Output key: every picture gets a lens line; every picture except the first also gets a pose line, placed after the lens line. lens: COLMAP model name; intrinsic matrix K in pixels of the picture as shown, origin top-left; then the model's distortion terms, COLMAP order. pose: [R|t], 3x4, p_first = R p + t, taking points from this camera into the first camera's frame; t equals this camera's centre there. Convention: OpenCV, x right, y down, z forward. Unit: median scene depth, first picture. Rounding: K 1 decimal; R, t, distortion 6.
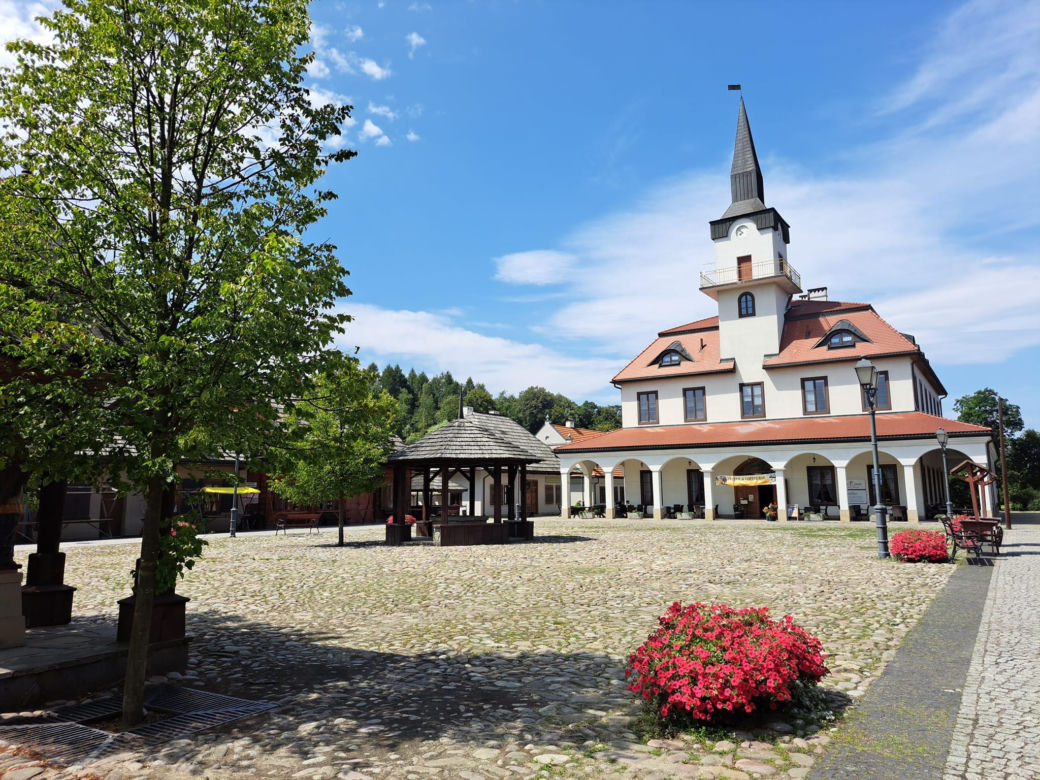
lens RADIAL K [[748.1, 0, 517.1], [0, 748.1, 385.5], [0, 0, 1]] dist [0.019431, -0.004295]
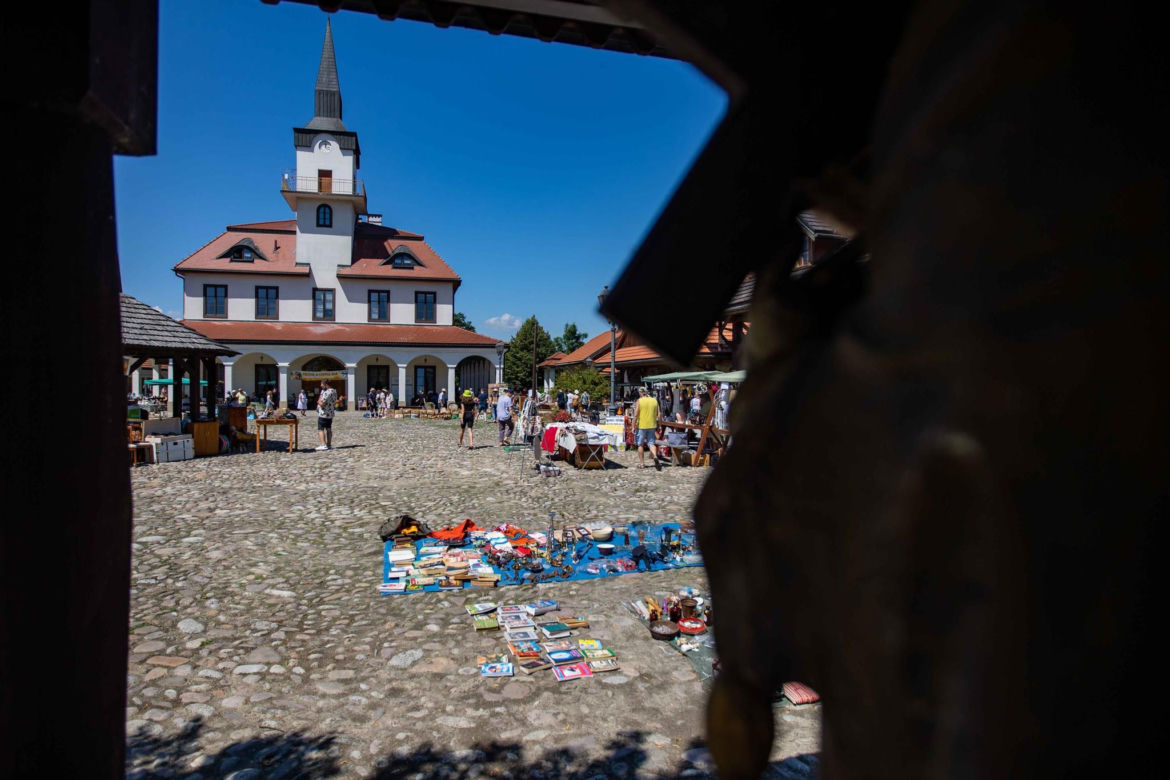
lens RADIAL K [[650.8, 0, 540.8], [0, 650.8, 380.6], [0, 0, 1]] dist [-0.003578, -0.000200]
pose [[0.702897, 0.019904, 0.711013, -0.140384], [-0.112836, 0.990071, 0.083832, 0.014215], [-0.702285, -0.139154, 0.698164, 0.086727]]
